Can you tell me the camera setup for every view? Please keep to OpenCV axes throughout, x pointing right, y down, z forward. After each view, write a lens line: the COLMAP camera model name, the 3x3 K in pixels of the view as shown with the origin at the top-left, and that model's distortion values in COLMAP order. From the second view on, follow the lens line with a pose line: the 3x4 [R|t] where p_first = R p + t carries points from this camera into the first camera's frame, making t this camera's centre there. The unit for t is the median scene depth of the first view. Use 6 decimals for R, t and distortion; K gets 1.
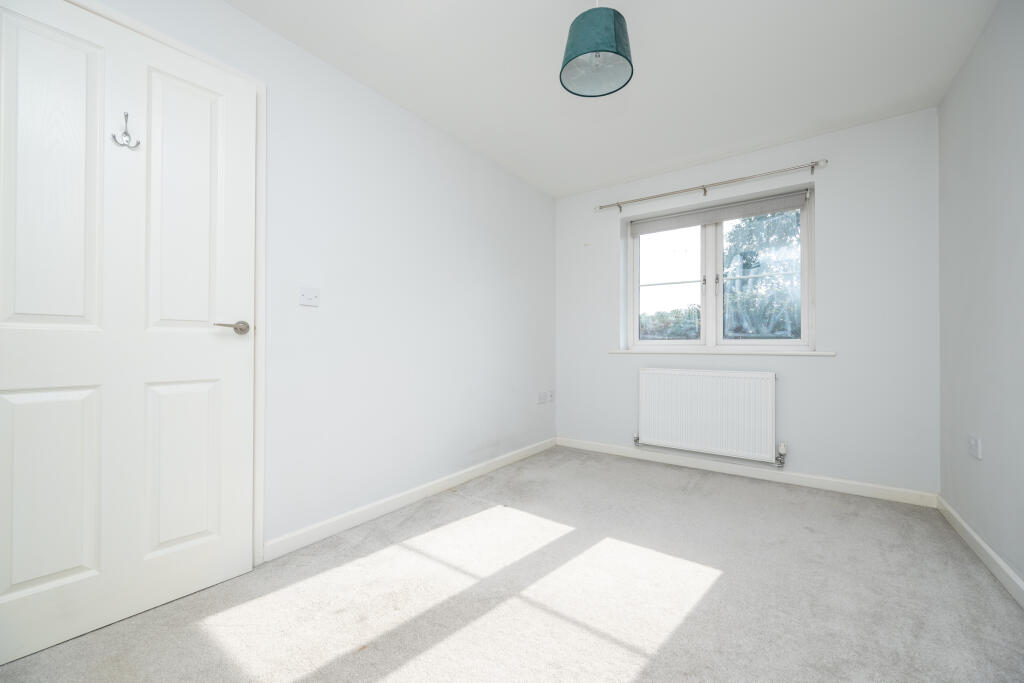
lens RADIAL K [[402.4, 0, 507.9], [0, 402.4, 350.3], [0, 0, 1]] dist [-0.000031, -0.000041]
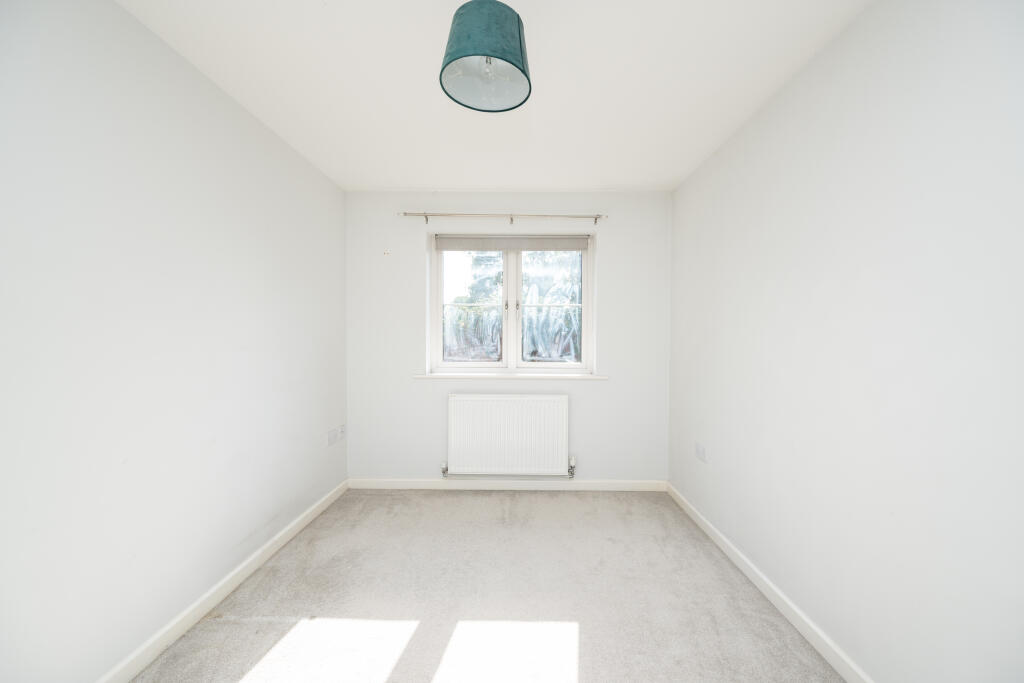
lens RADIAL K [[417.3, 0, 555.4], [0, 417.3, 367.6], [0, 0, 1]] dist [-0.000956, -0.000122]
pose [[0.807457, -0.013391, 0.589774, -0.049919], [-0.001454, 0.999694, 0.024689, -0.048003], [-0.589924, -0.020793, 0.807191, 0.074117]]
